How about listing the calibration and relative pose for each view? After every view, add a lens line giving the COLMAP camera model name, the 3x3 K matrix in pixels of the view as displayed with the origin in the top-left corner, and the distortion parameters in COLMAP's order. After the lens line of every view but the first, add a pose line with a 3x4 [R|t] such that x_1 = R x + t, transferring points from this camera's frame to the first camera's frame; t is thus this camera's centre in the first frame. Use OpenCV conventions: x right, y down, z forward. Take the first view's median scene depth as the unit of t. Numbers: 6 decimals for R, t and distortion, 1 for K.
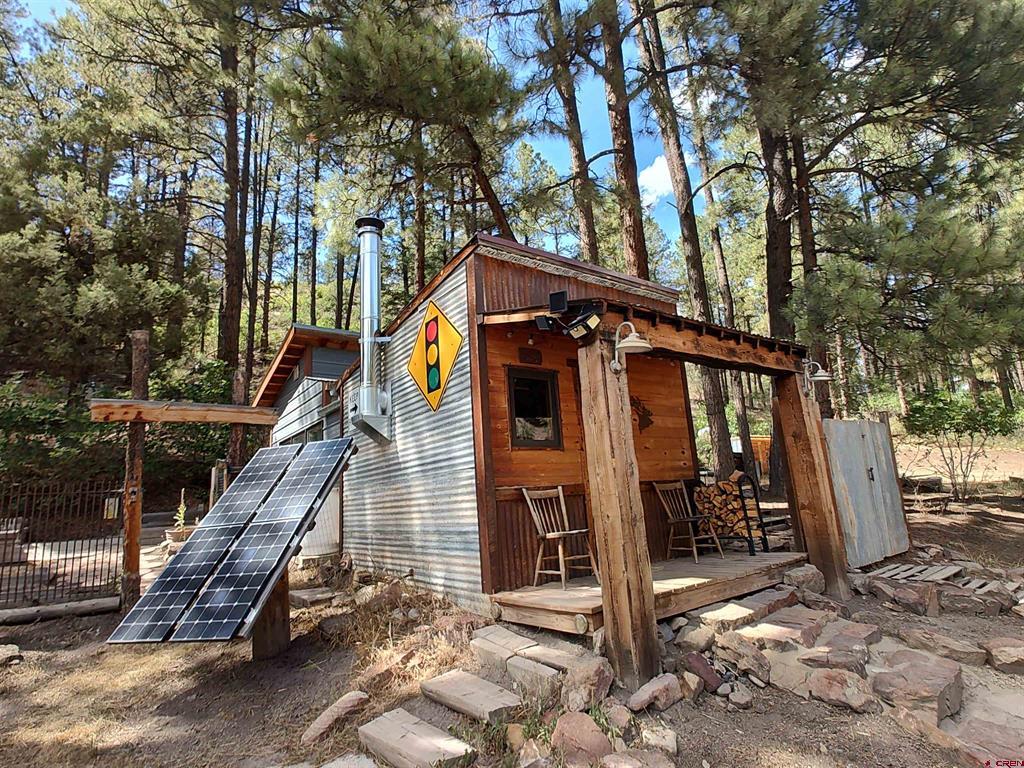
lens RADIAL K [[531.1, 0, 514.8], [0, 531.1, 387.8], [0, 0, 1]] dist [-0.003998, 0.011765]
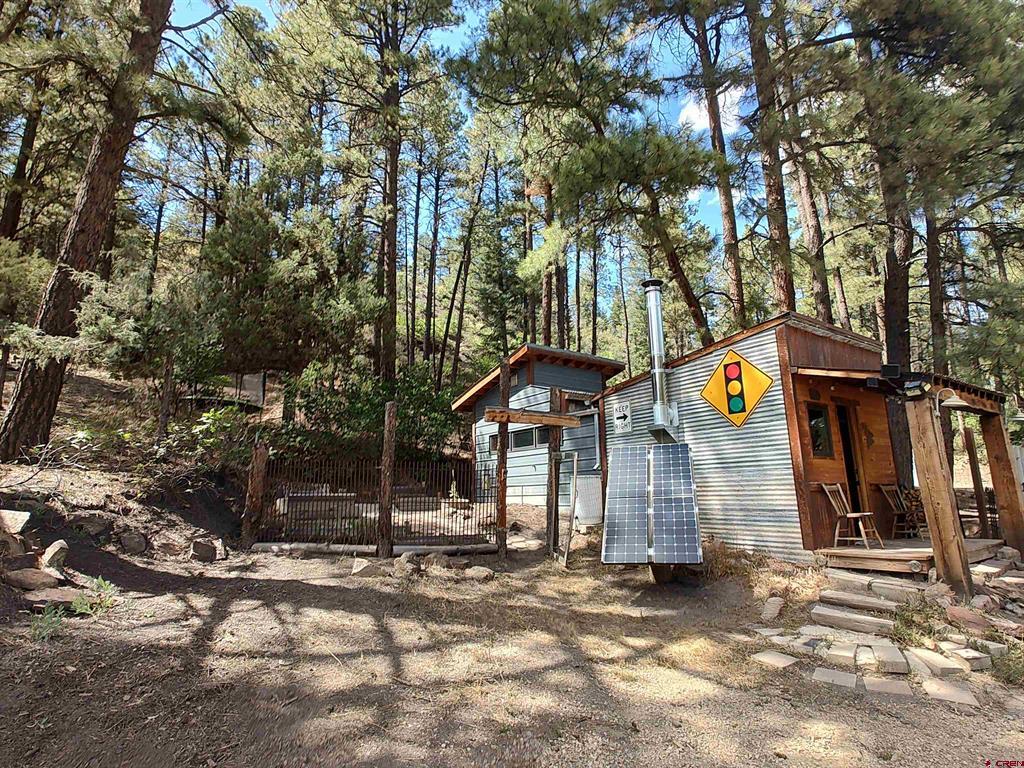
lens RADIAL K [[532.2, 0, 512.0], [0, 532.2, 384.0], [0, 0, 1]] dist [0.021416, -0.000233]
pose [[0.998638, 0.046894, -0.022892, -0.702234], [-0.046701, 0.998869, 0.008902, -0.055491], [0.023283, -0.007821, 0.999698, -0.455915]]
